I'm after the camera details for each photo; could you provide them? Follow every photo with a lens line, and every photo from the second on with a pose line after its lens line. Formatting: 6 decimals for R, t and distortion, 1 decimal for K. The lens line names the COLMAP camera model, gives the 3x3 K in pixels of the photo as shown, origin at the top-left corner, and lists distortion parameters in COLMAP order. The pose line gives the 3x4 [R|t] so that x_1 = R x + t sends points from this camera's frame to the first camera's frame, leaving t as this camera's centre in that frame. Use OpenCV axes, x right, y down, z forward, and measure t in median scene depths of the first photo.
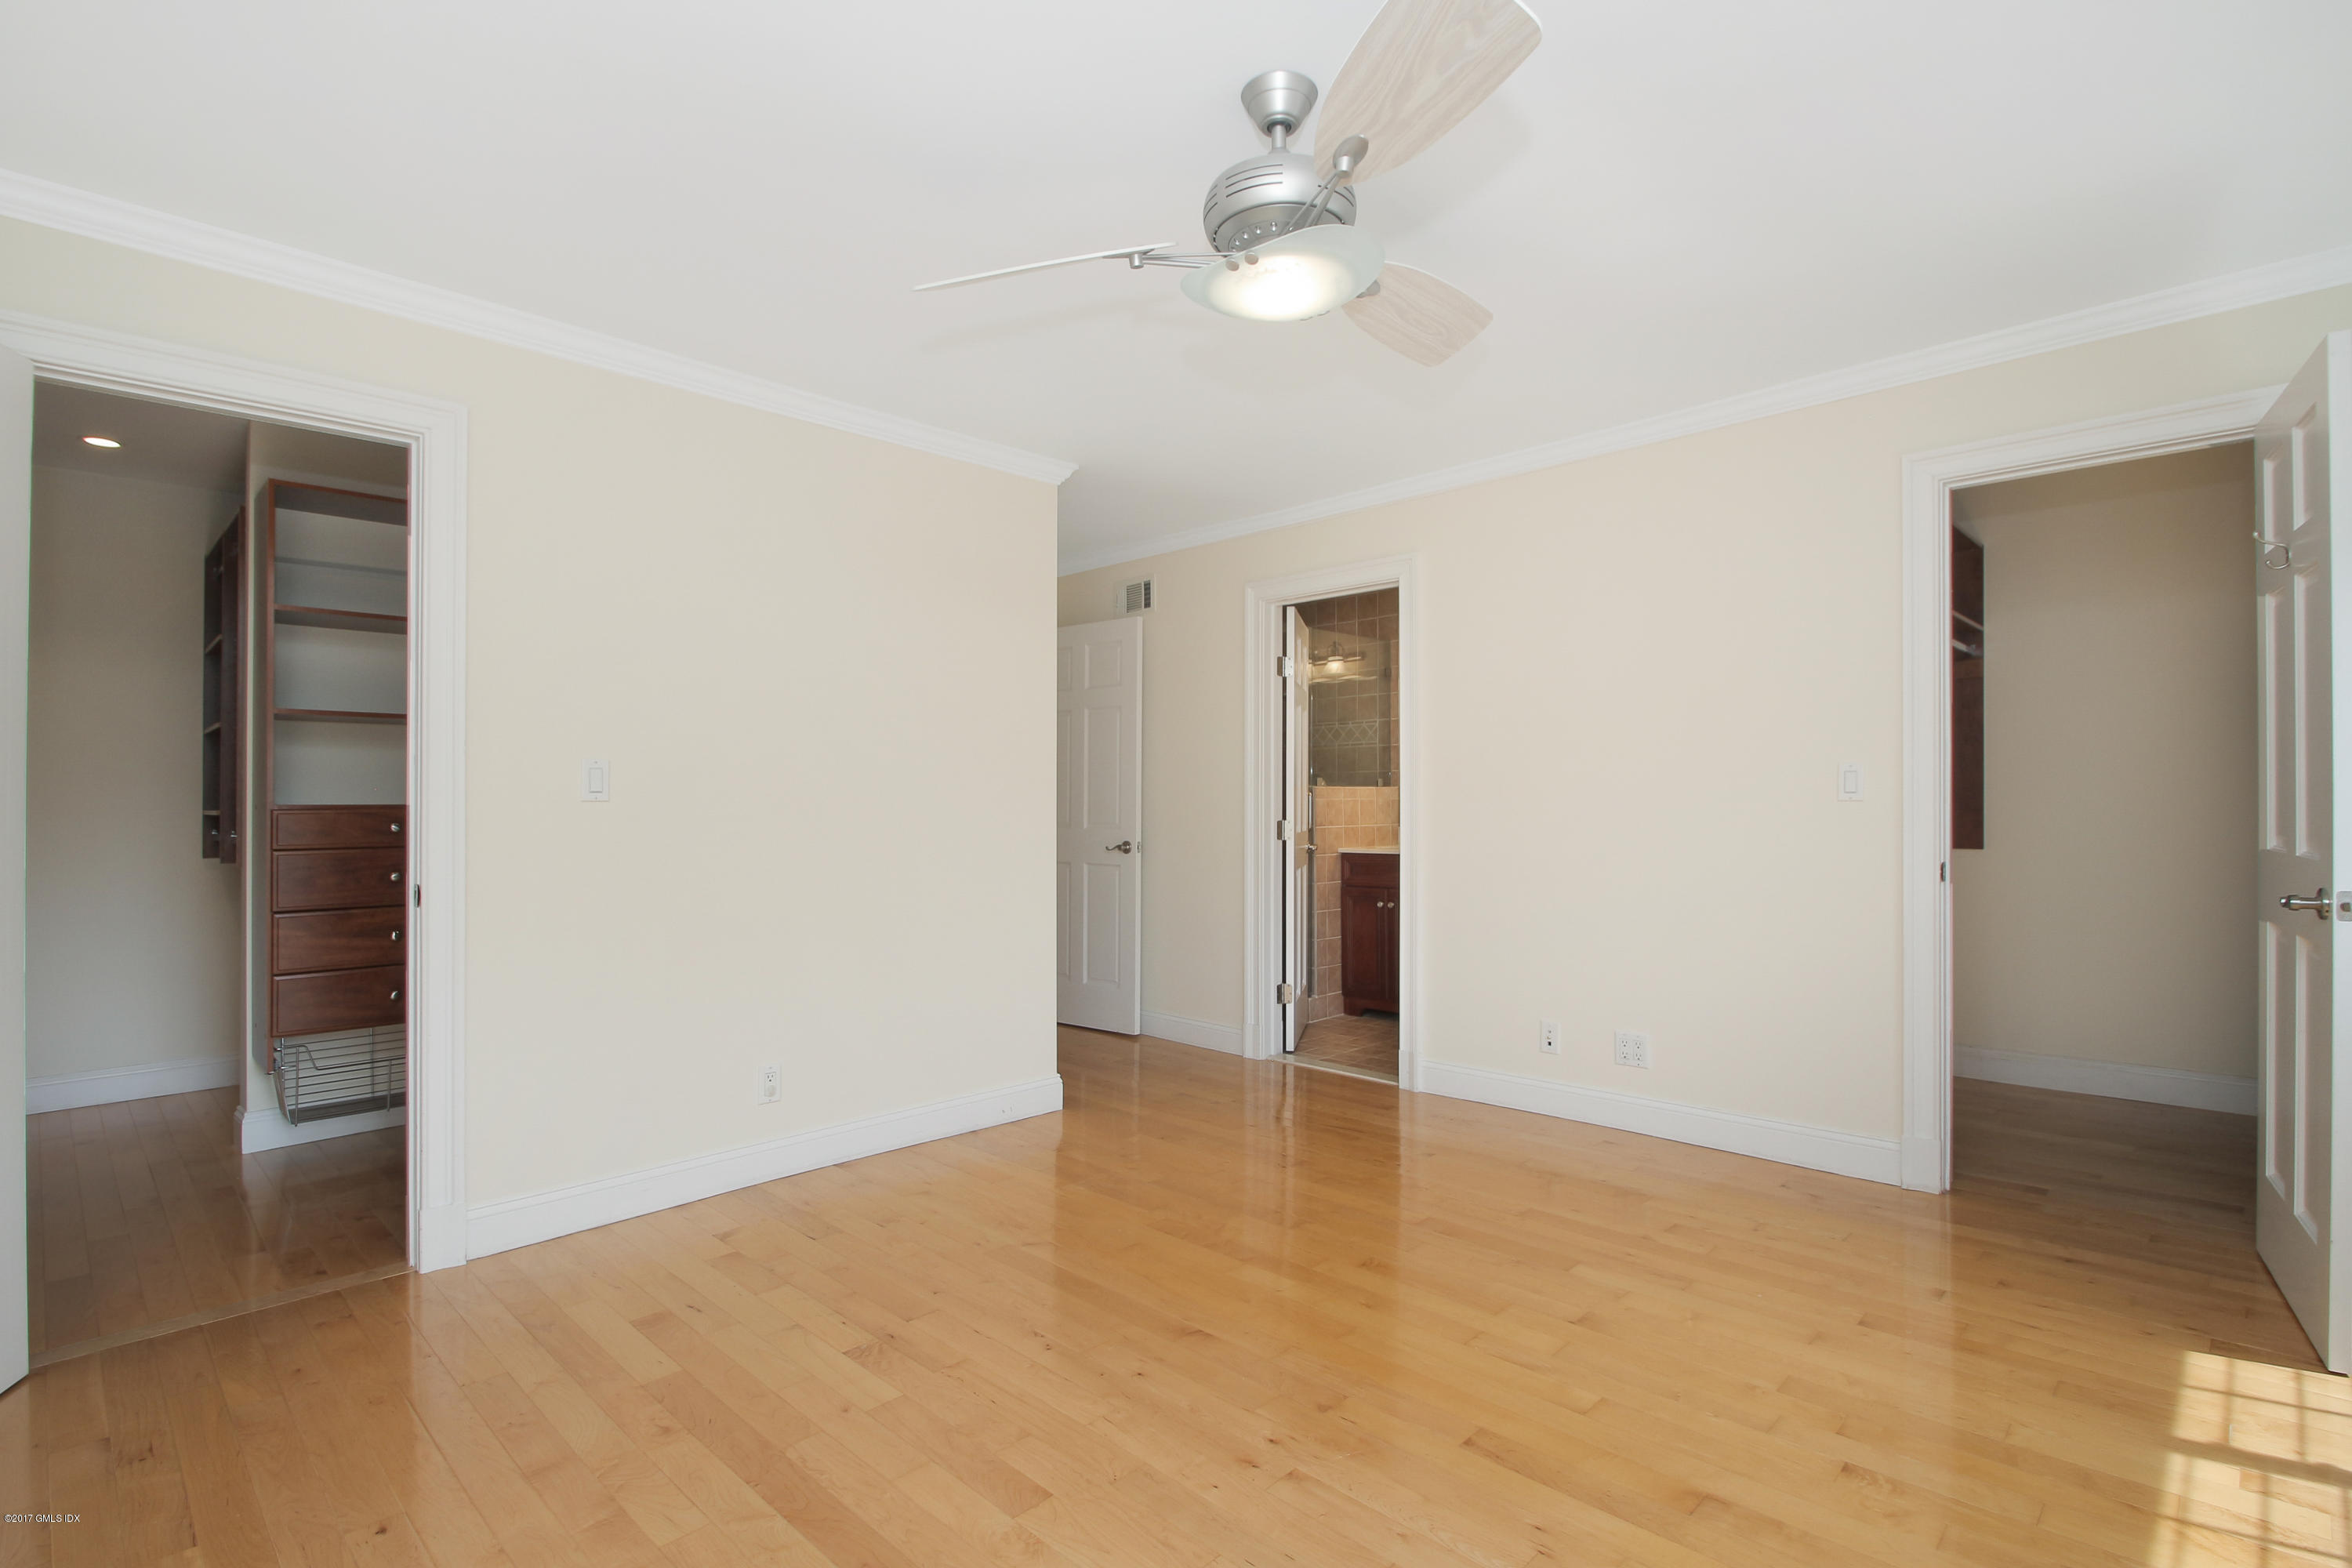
lens RADIAL K [[1122.7, 0, 1179.6], [0, 1122.7, 798.4], [0, 0, 1]] dist [0.003434, -0.007963]
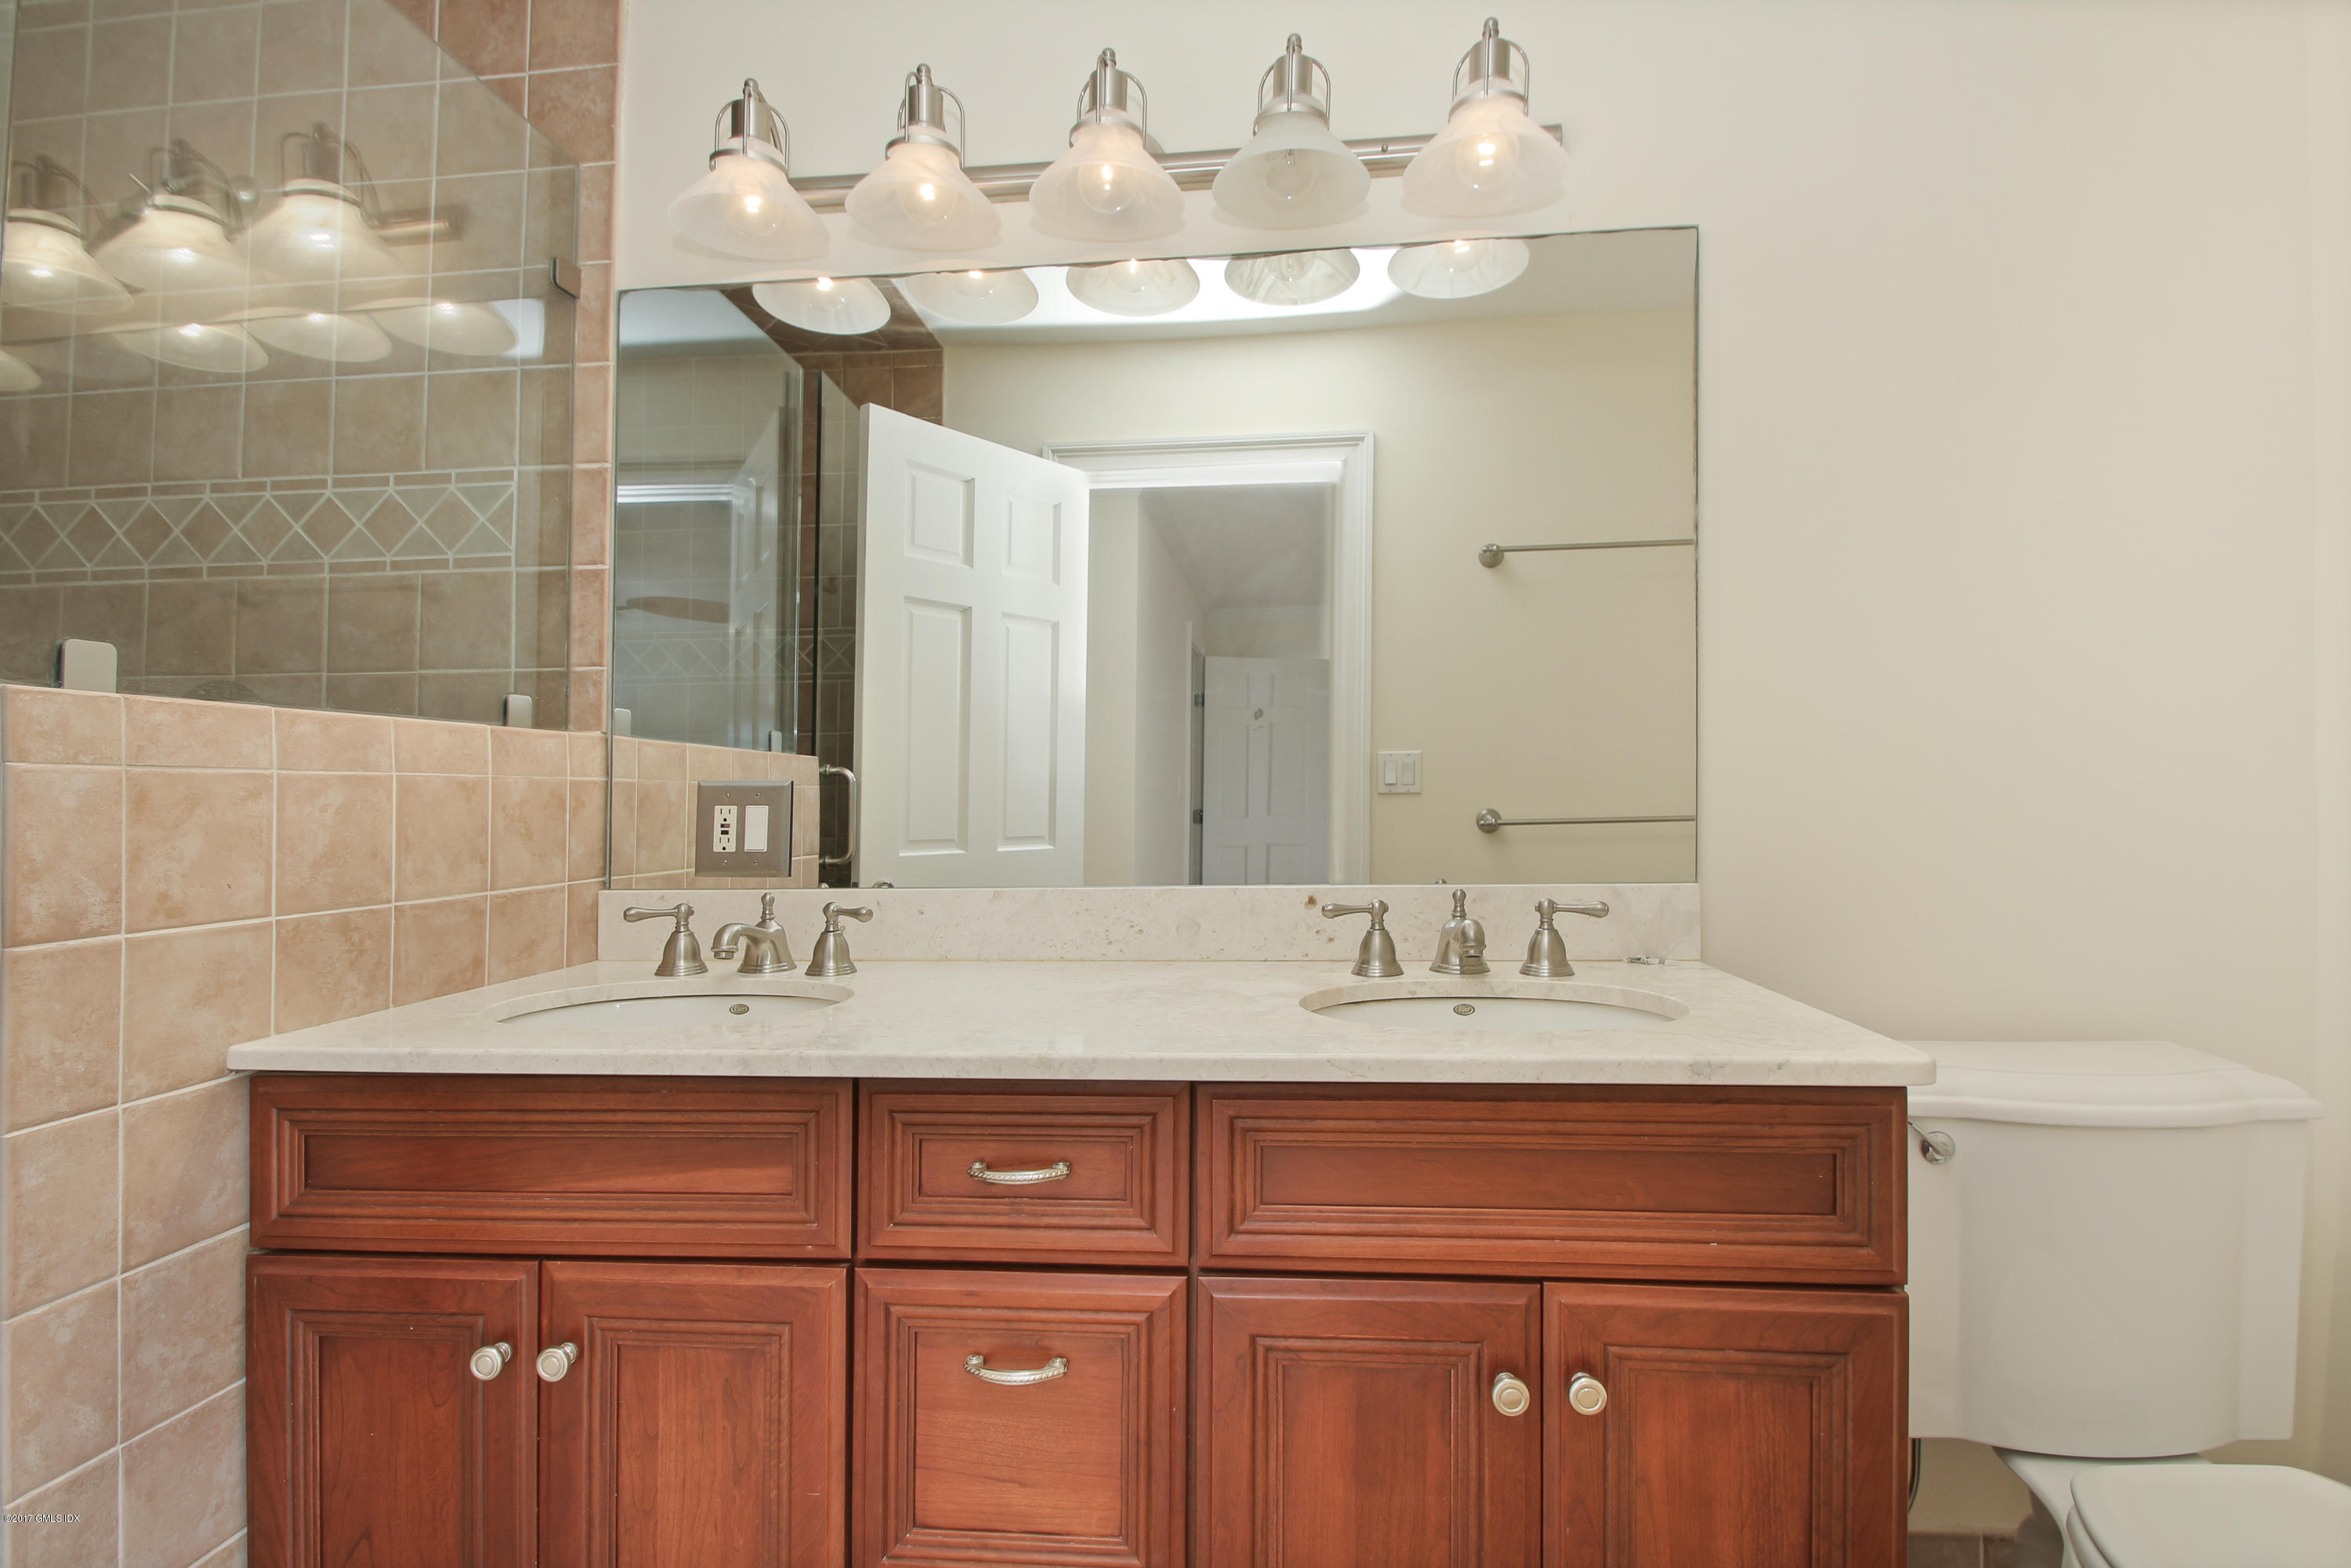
lens RADIAL K [[1122.2, 0, 1182.9], [0, 1122.2, 797.0], [0, 0, 1]] dist [0.003434, -0.007963]
pose [[0.779509, 0.014578, 0.626221, 0.140177], [-0.003882, 0.999822, -0.018443, 0.007974], [-0.626379, 0.011946, 0.779427, 0.730990]]
